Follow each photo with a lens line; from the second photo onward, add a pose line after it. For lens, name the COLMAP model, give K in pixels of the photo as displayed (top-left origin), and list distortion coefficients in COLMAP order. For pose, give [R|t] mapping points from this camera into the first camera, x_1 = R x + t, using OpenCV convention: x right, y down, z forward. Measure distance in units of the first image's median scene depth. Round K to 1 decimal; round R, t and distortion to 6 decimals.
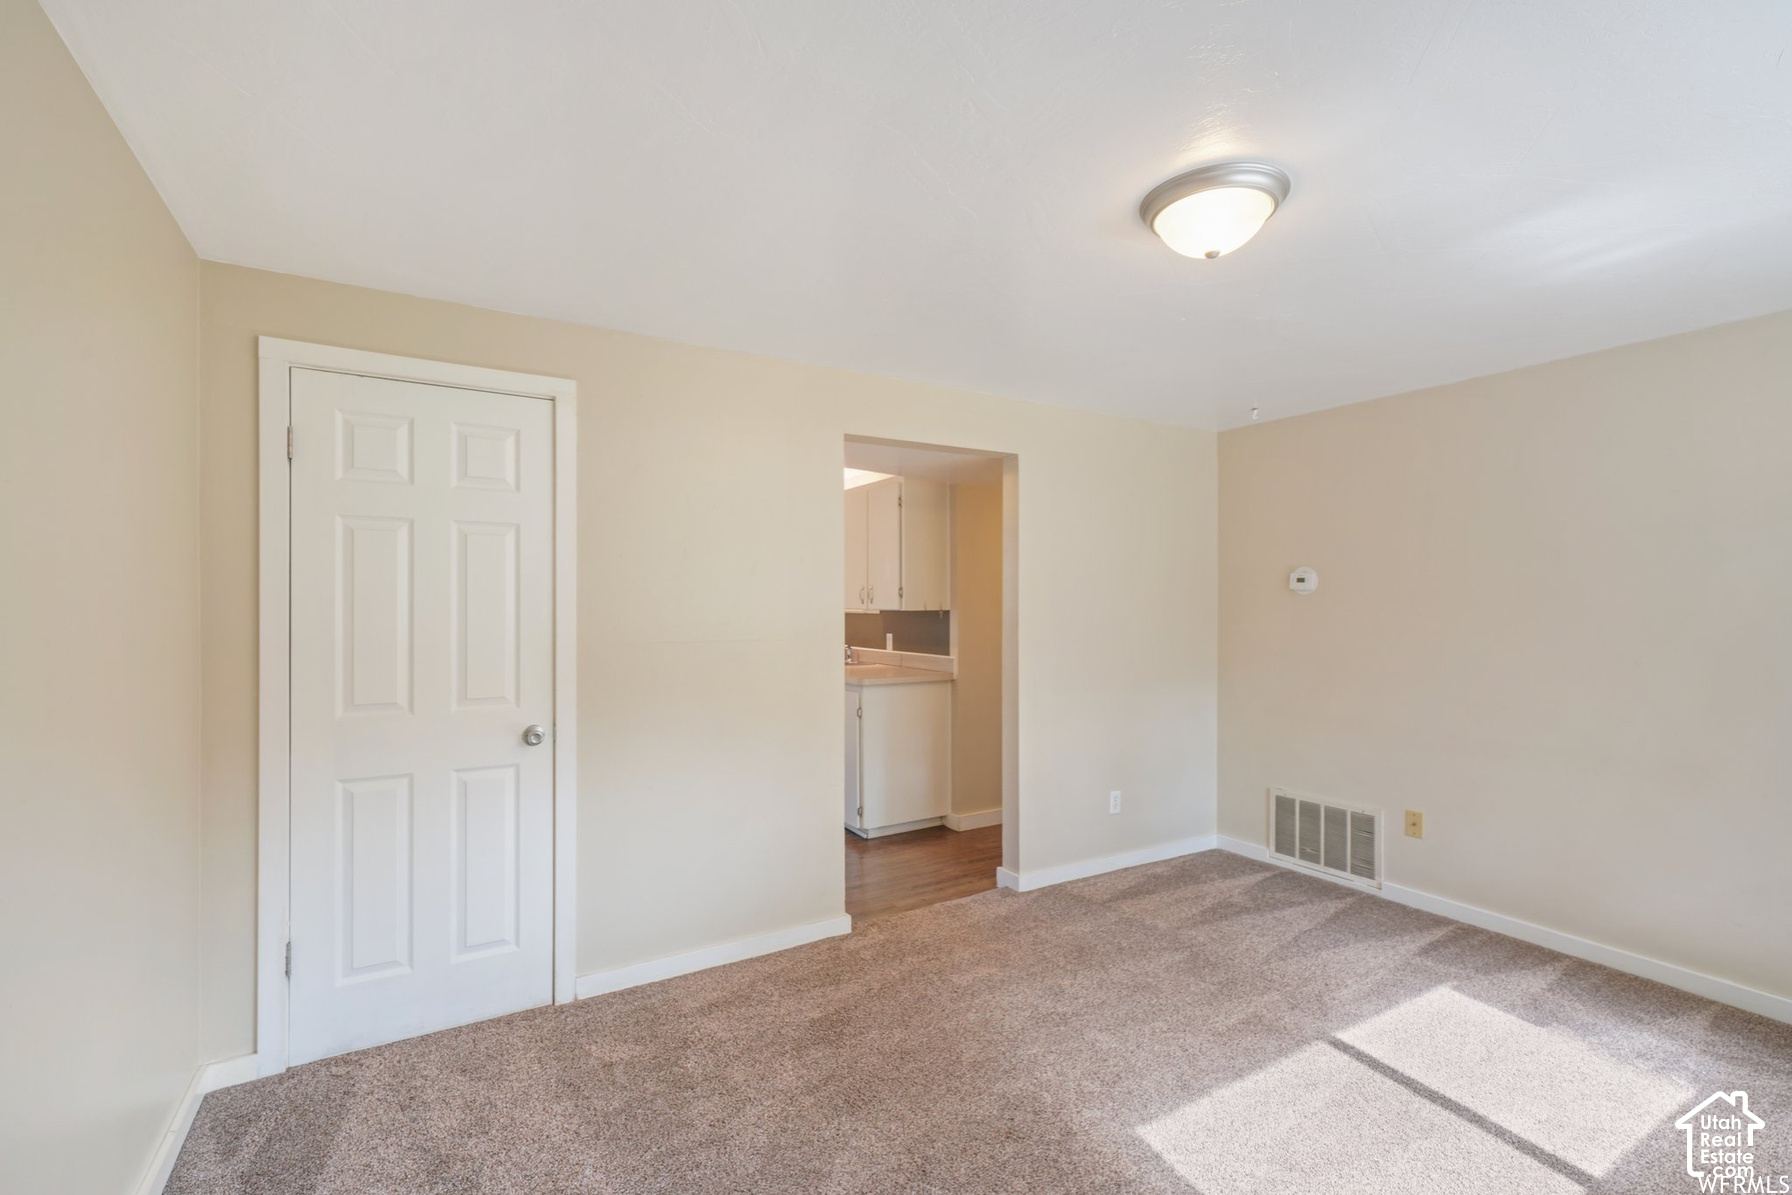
lens RADIAL K [[803.8, 0, 894.9], [0, 803.8, 607.7], [0, 0, 1]] dist [0.012648, 0.000470]
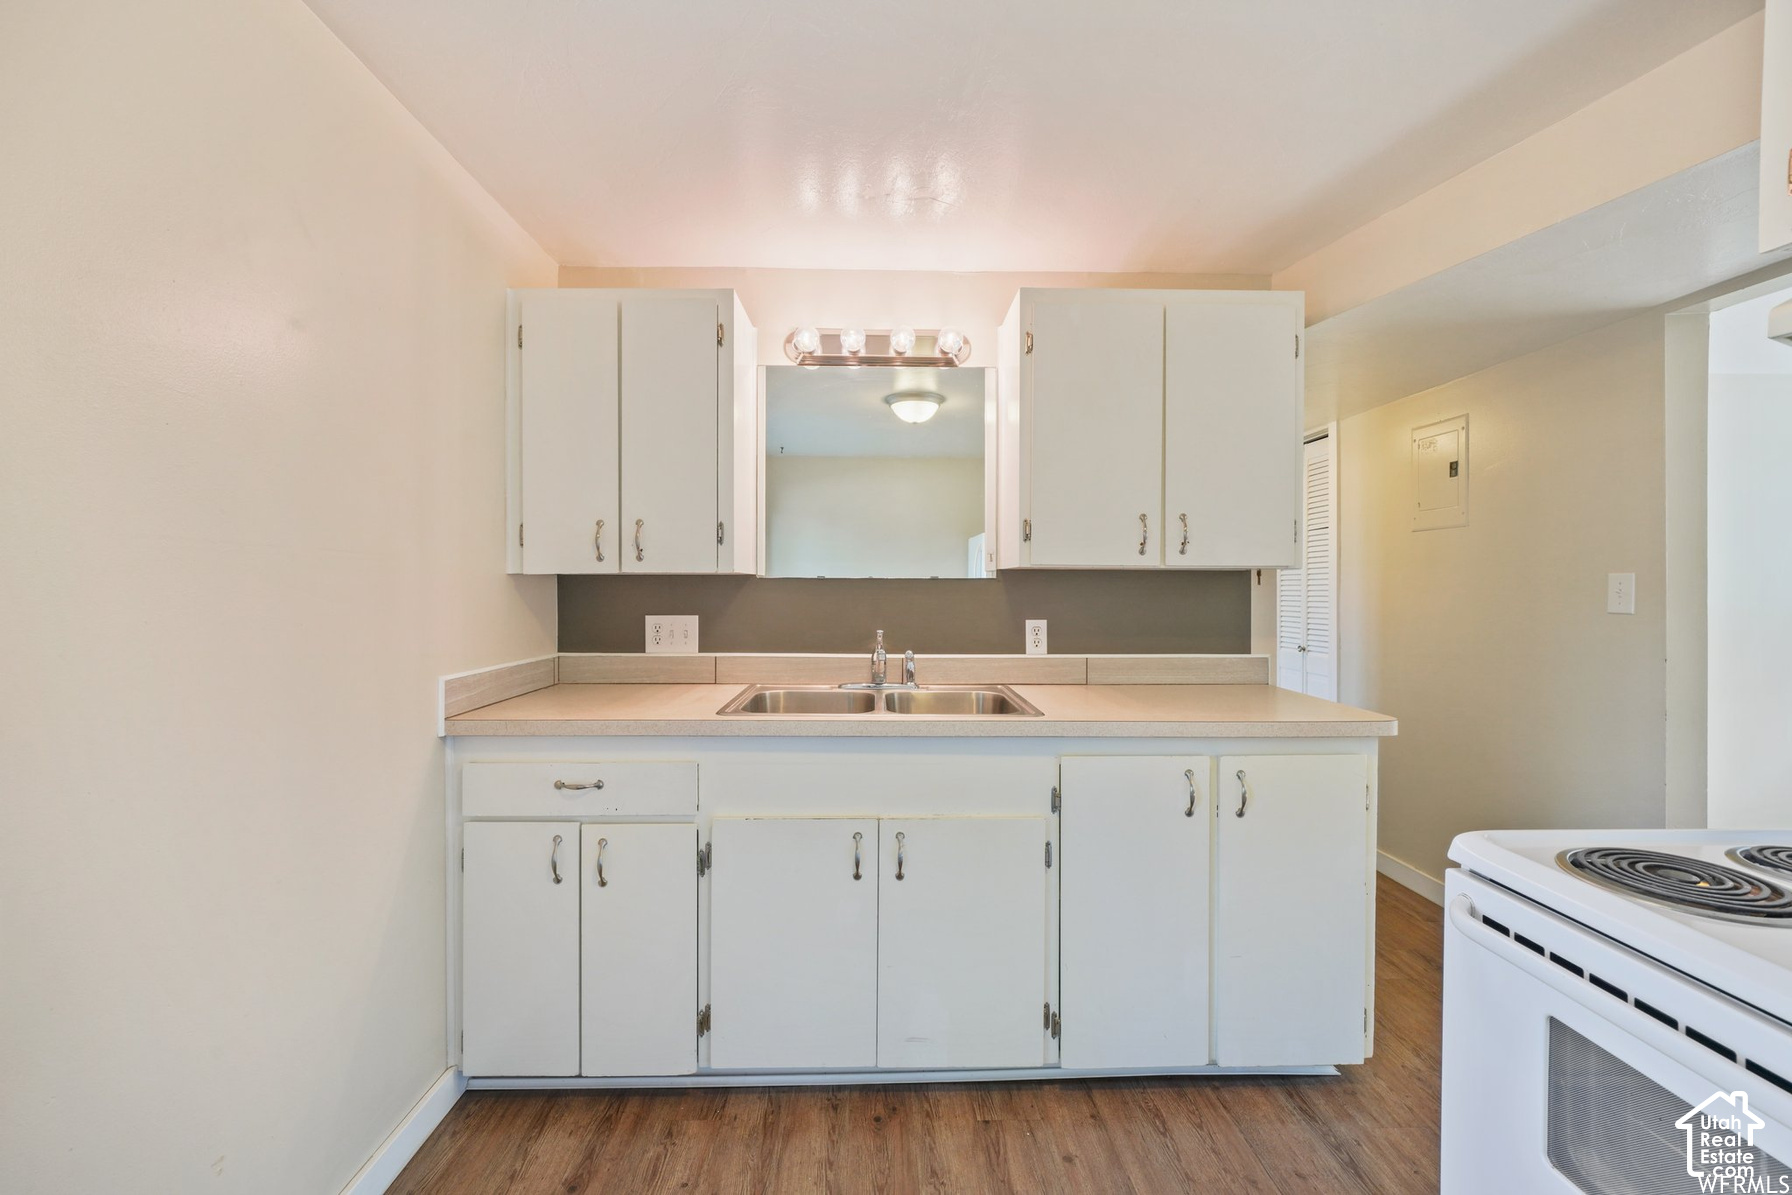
lens RADIAL K [[733.8, 0, 891.6], [0, 733.8, 585.3], [0, 0, 1]] dist [-0.000088, 0.001526]
pose [[0.482068, -0.003752, 0.876126, -0.431638], [0.000126, 0.999991, 0.004213, 0.010163], [-0.876134, -0.001921, 0.482064, 0.865336]]
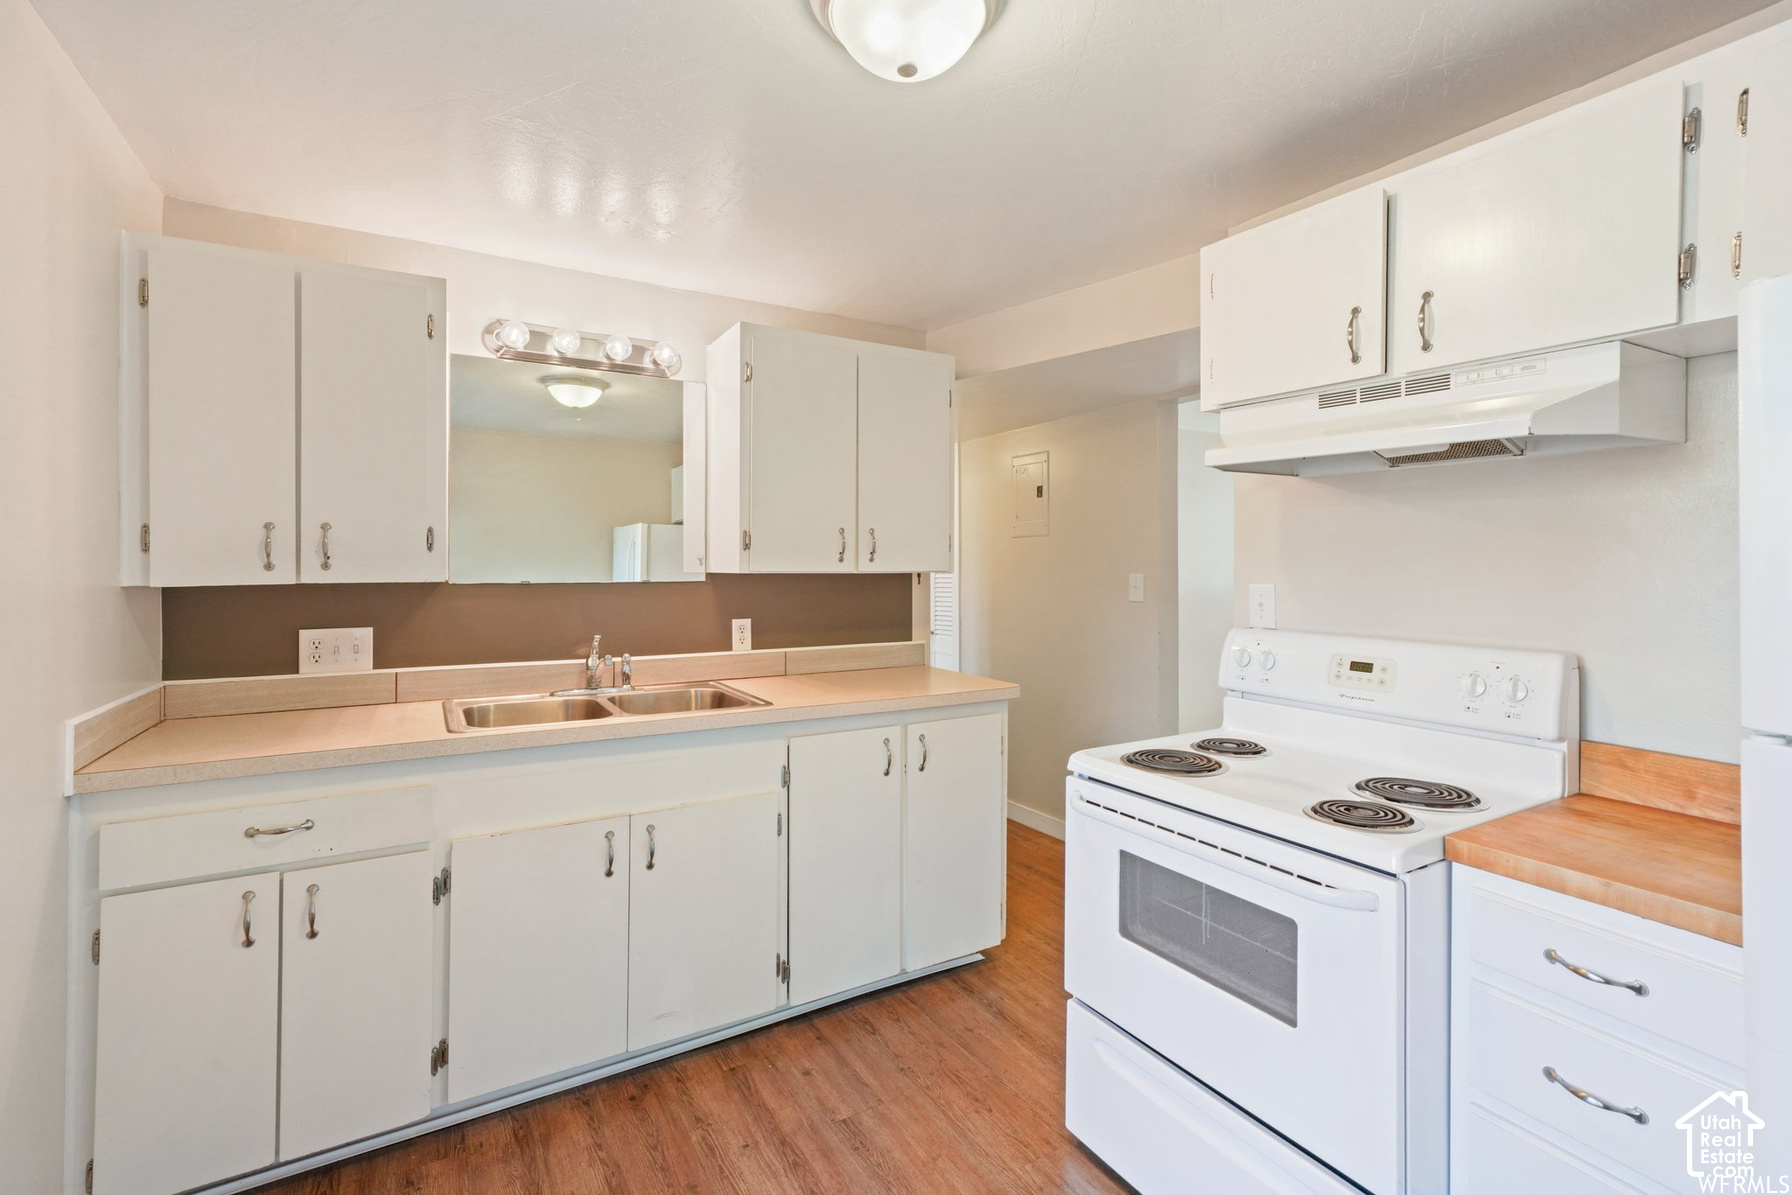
lens RADIAL K [[803.8, 0, 891.5], [0, 803.8, 564.3], [0, 0, 1]] dist [0.012648, 0.000470]
pose [[0.002094, -0.000272, 0.999998, -0.527226], [0.000975, 0.999999, 0.000270, -0.002711], [-0.999997, 0.000975, 0.002095, 0.902587]]
